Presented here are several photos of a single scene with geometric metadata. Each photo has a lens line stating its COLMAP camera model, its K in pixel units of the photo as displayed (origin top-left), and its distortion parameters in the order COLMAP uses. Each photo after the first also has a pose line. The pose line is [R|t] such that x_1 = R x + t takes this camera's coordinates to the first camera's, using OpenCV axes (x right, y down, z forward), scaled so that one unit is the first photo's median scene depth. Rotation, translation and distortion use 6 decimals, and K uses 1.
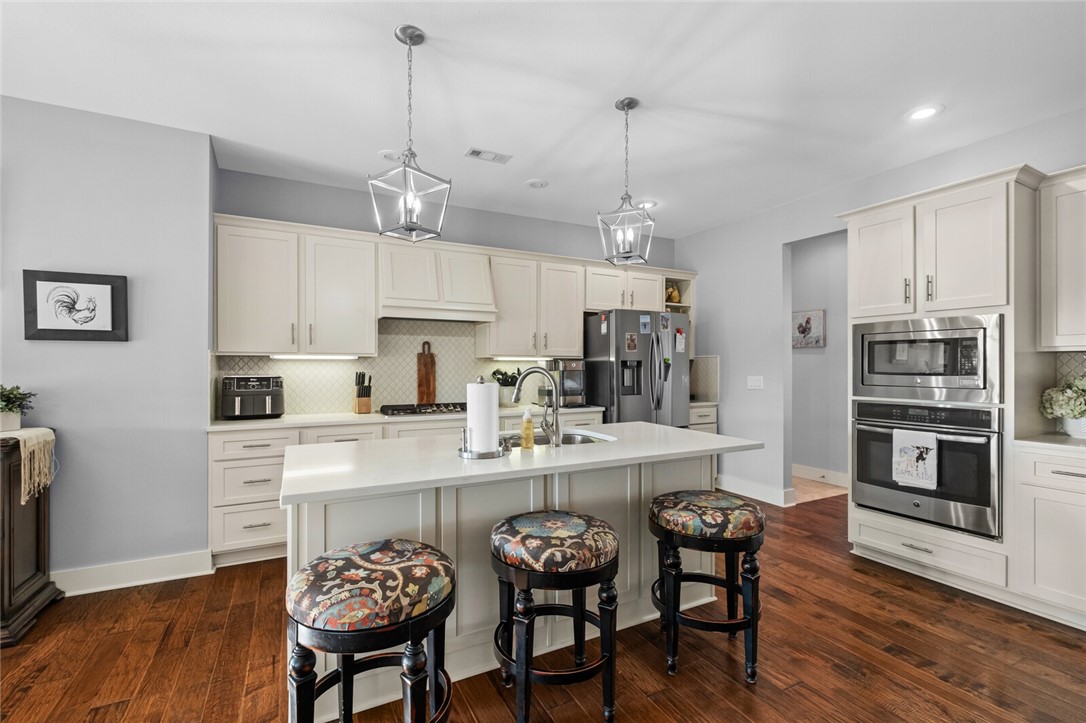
lens RADIAL K [[480.1, 0, 547.3], [0, 480.1, 359.3], [0, 0, 1]] dist [0.004755, -0.005522]
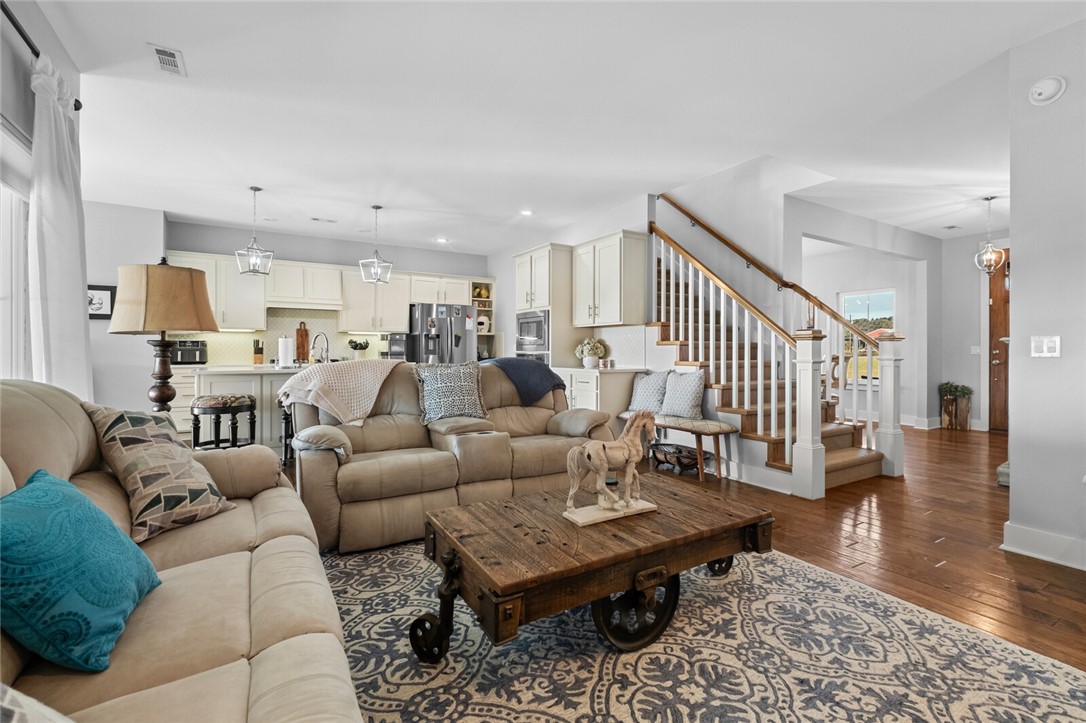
lens RADIAL K [[480.1, 0, 559.7], [0, 480.1, 348.0], [0, 0, 1]] dist [0.004755, -0.005522]
pose [[0.996761, 0.002035, 0.080392, 0.539864], [-0.002653, 0.999968, 0.007577, 0.041200], [-0.080374, -0.007766, 0.996735, -0.777776]]
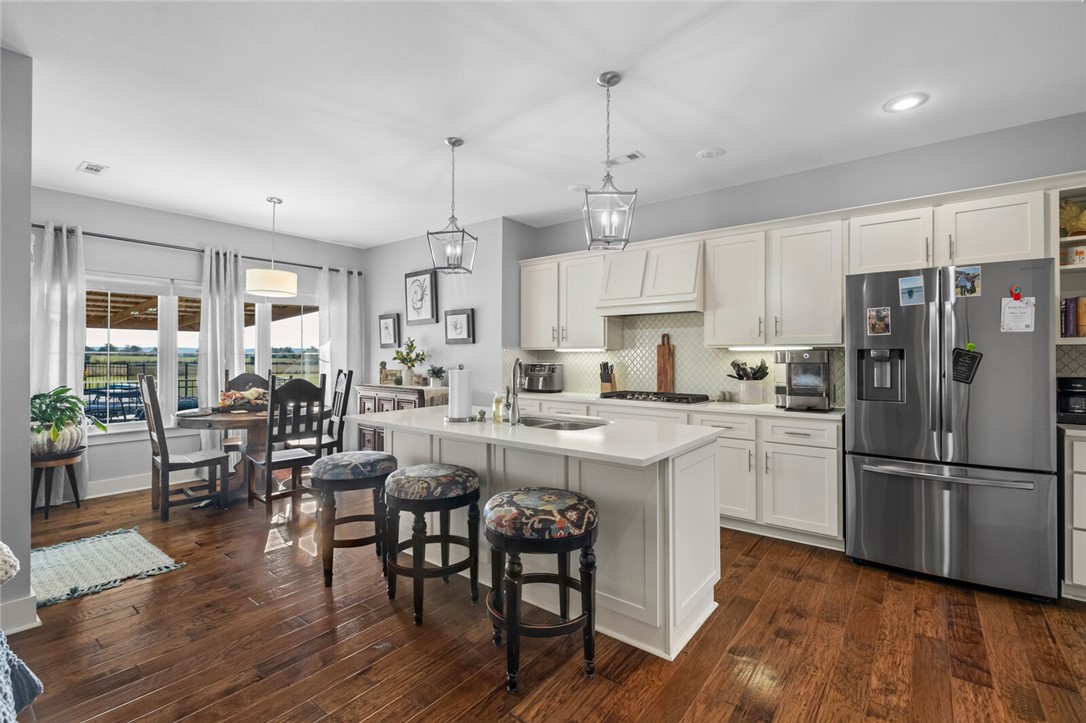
lens RADIAL K [[480.1, 0, 544.1], [0, 480.1, 360.2], [0, 0, 1]] dist [0.004755, -0.005522]
pose [[0.412601, 0.006980, -0.910885, 0.661322], [0.011162, 0.999857, 0.012718, 0.004746], [0.910844, -0.015415, 0.412464, 0.341776]]
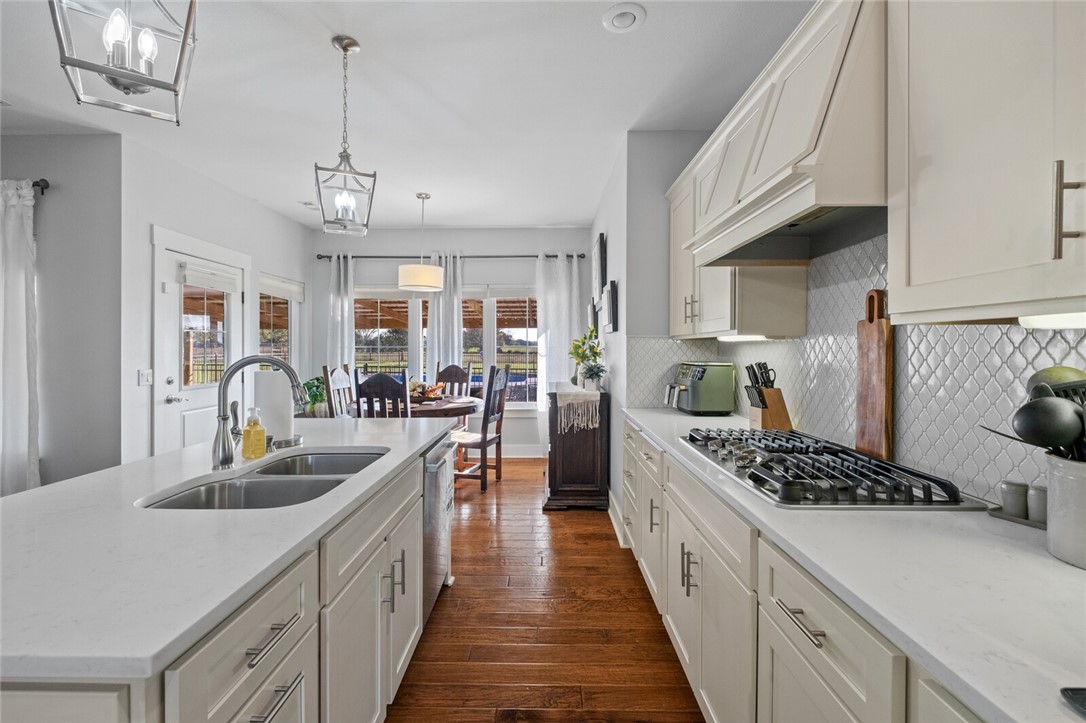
lens RADIAL K [[480.1, 0, 540.2], [0, 480.1, 360.7], [0, 0, 1]] dist [0.004755, -0.005522]
pose [[-0.477200, 0.023067, -0.878492, 0.243348], [0.012611, 0.999732, 0.019400, 0.009140], [0.878704, -0.001821, -0.477363, 1.031567]]
